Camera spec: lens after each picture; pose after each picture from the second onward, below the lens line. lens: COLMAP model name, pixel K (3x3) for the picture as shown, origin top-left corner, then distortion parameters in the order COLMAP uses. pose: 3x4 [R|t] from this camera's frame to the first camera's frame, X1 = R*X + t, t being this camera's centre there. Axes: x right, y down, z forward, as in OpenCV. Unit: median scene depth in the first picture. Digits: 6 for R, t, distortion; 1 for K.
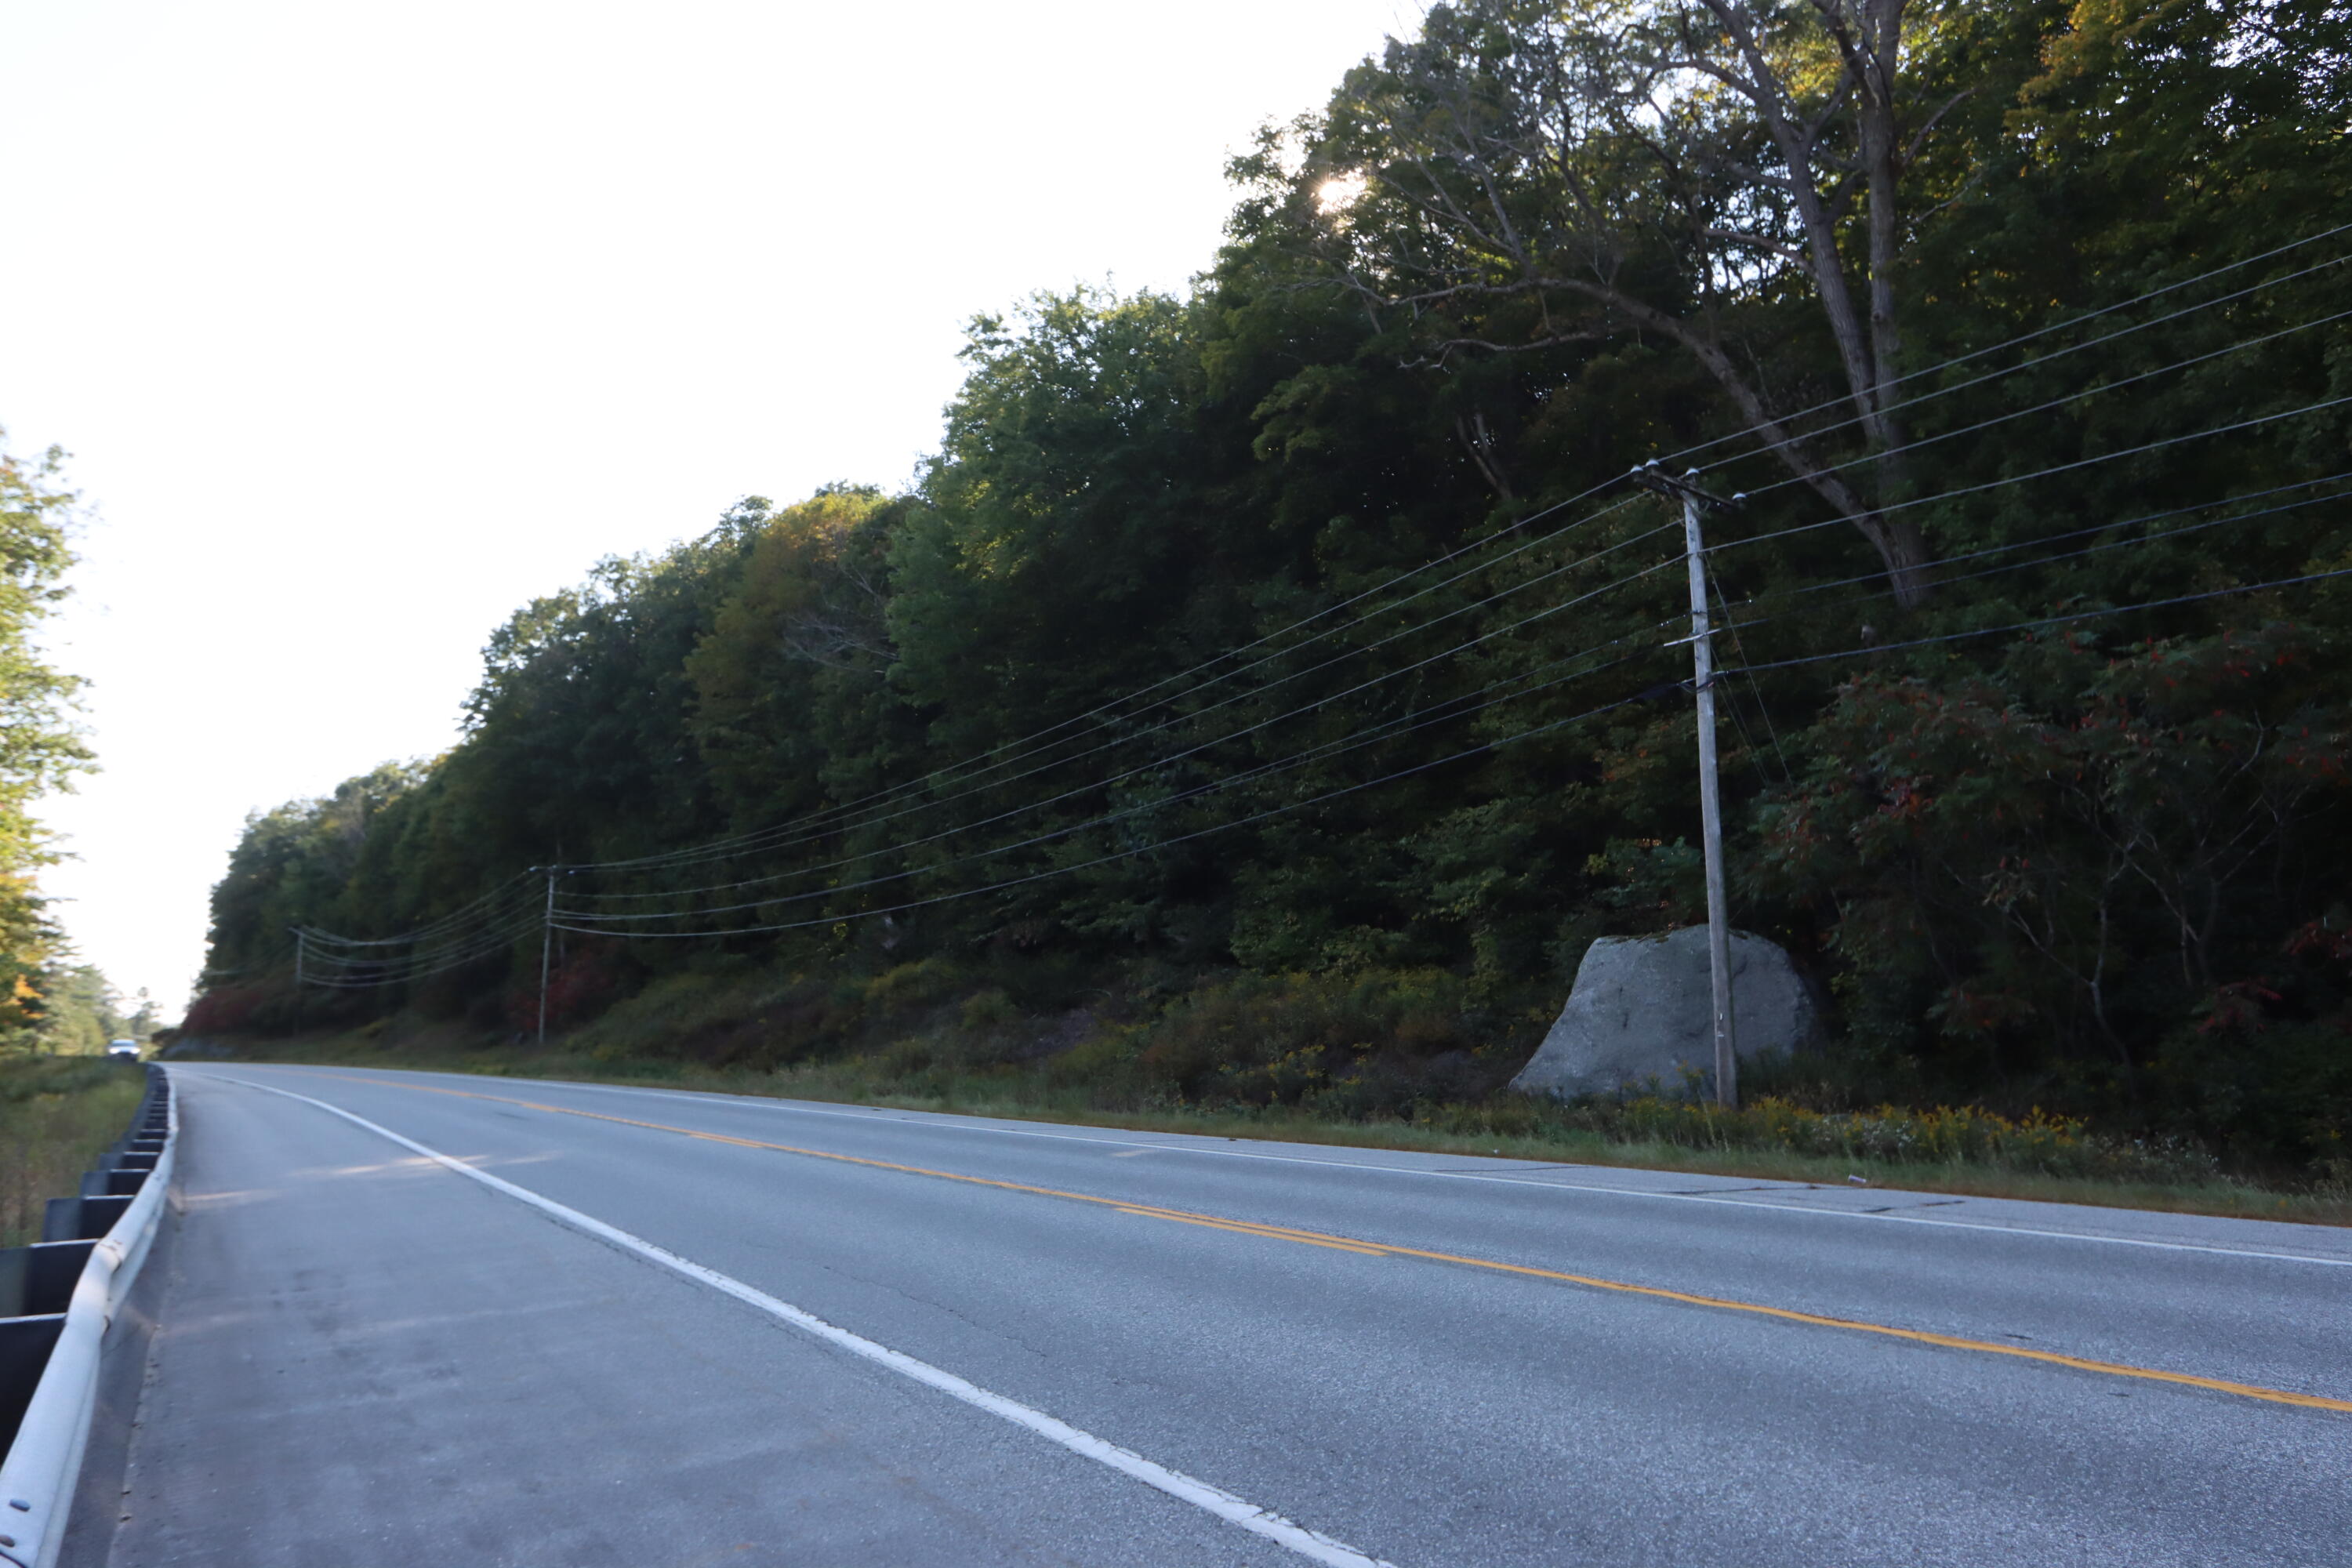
lens RADIAL K [[1415.6, 0, 1150.8], [0, 1415.6, 779.7], [0, 0, 1]] dist [-0.025294, 0.009208]
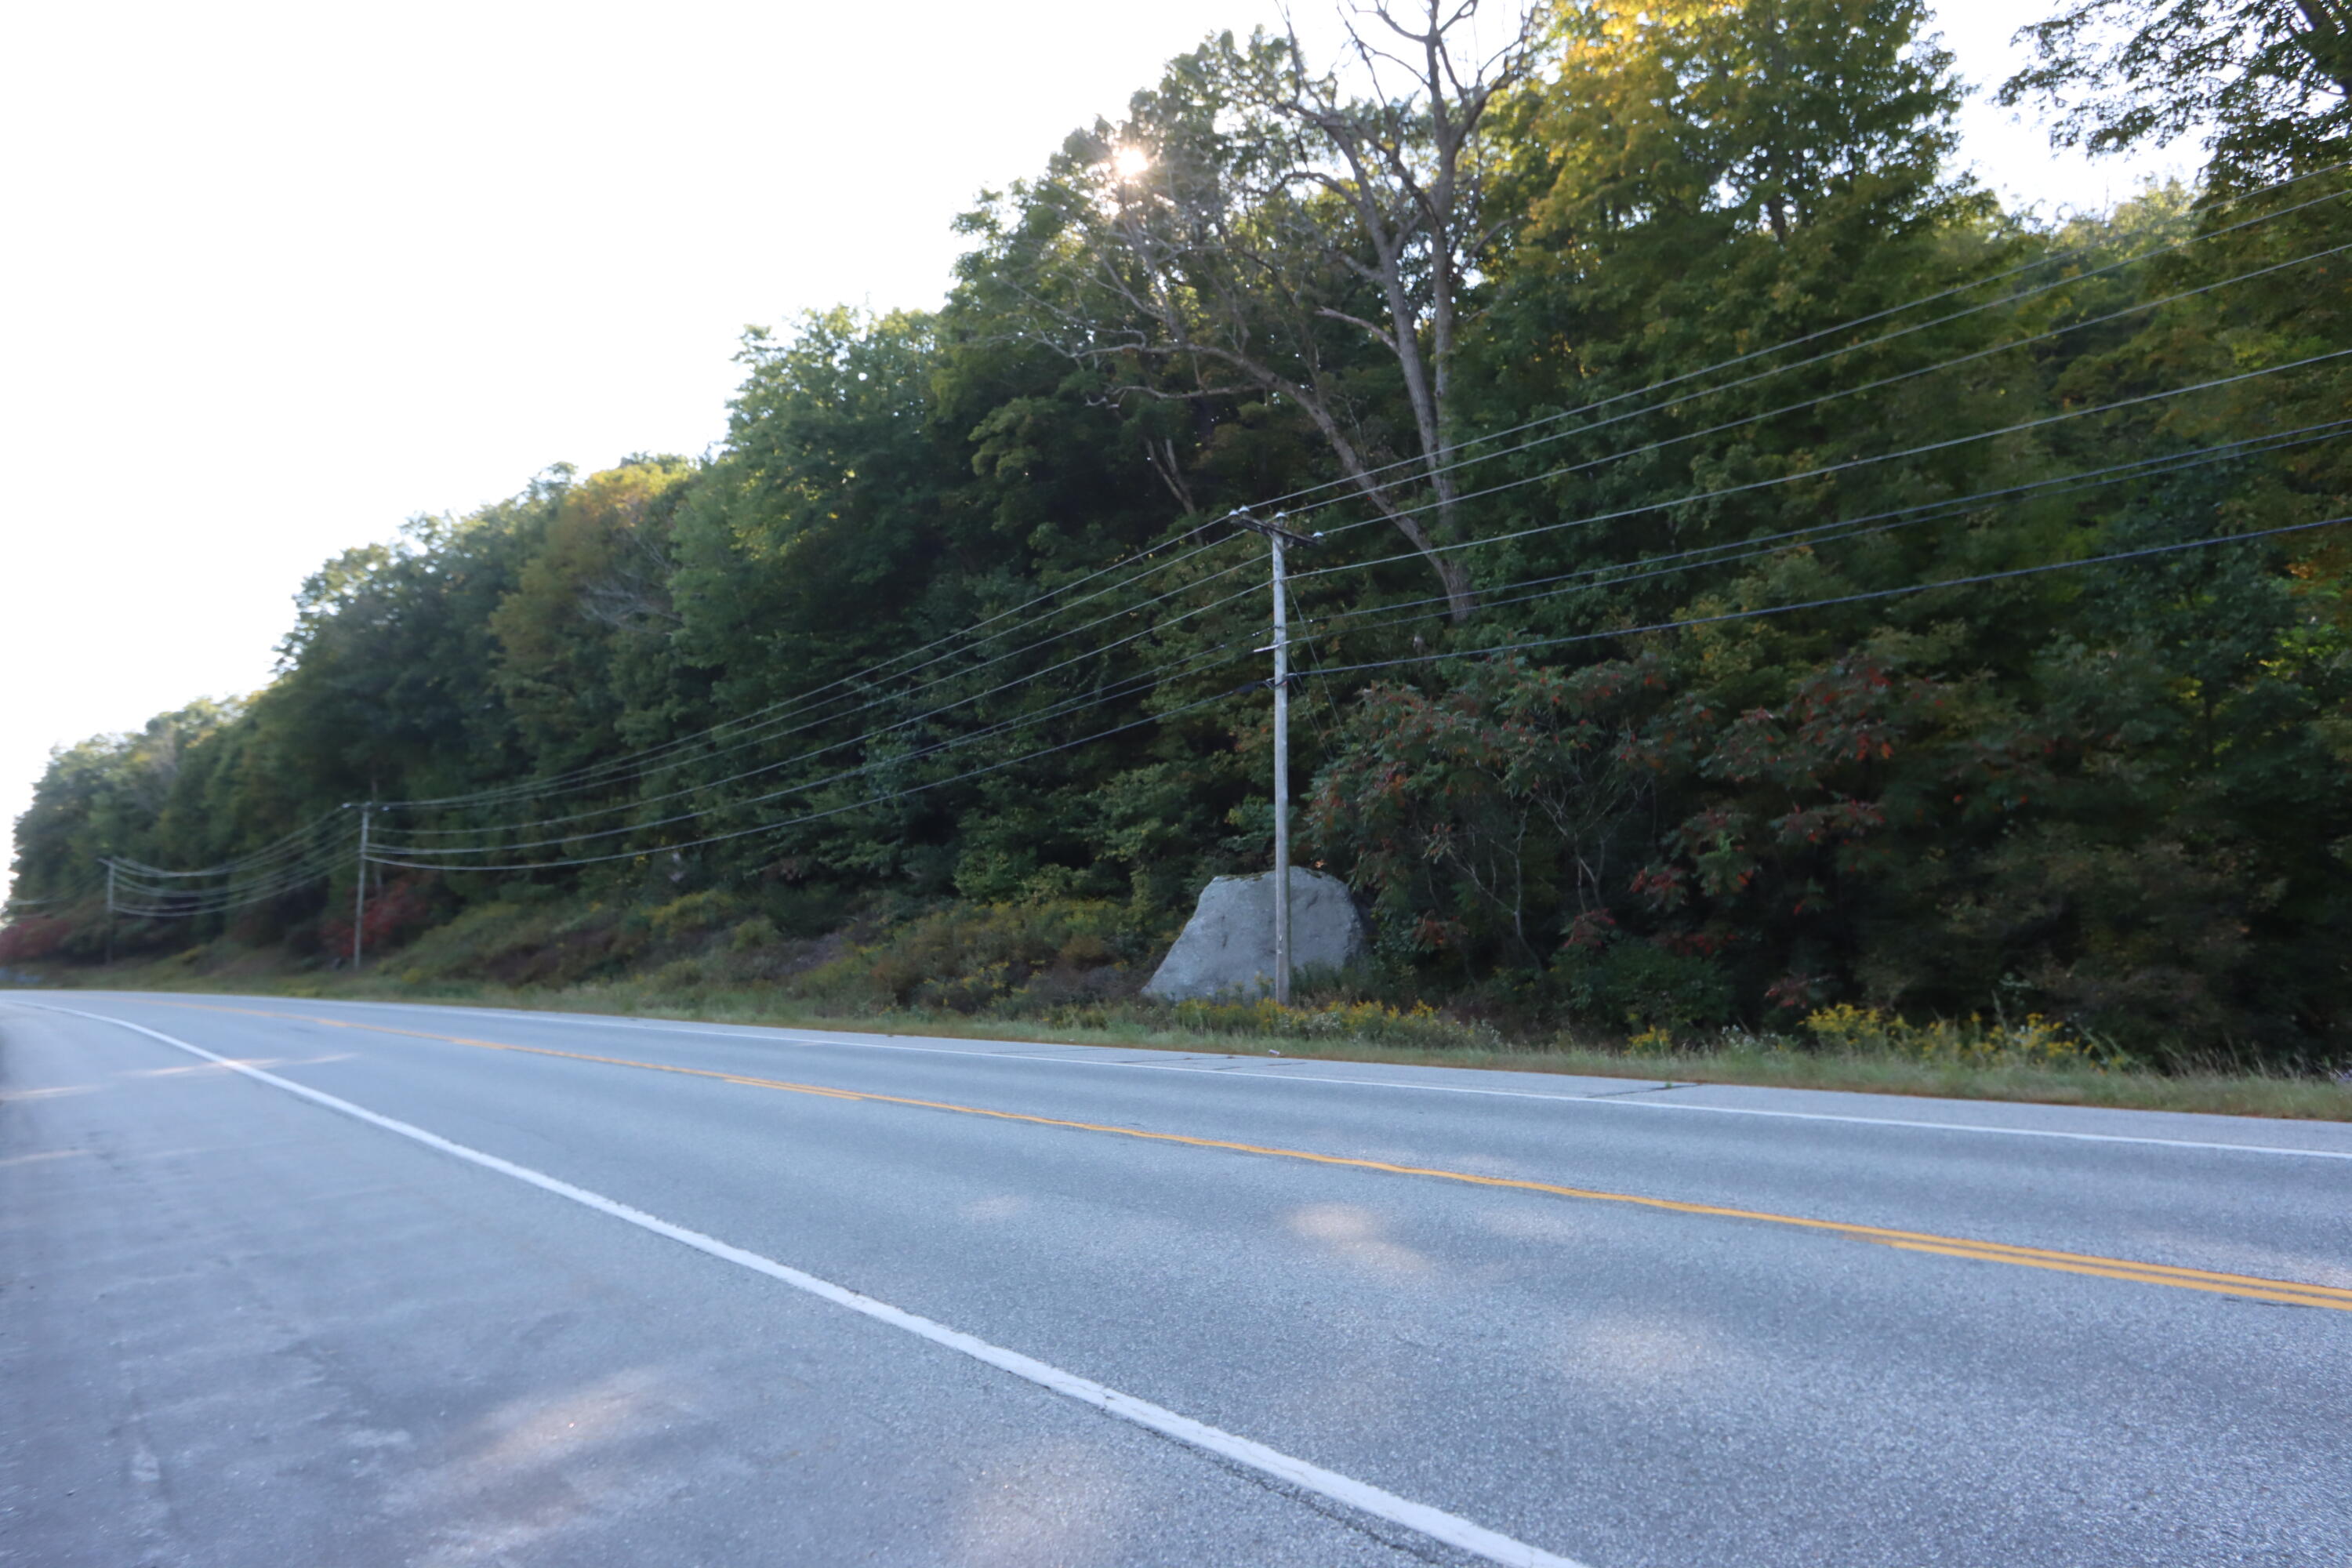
lens RADIAL K [[1328.9, 0, 1182.9], [0, 1328.9, 779.1], [0, 0, 1]] dist [-0.020445, 0.003536]
pose [[0.990302, 0.006366, 0.138784, 0.106823], [-0.013338, 0.998692, 0.049364, -0.030771], [-0.138289, -0.050737, 0.989092, -0.159571]]
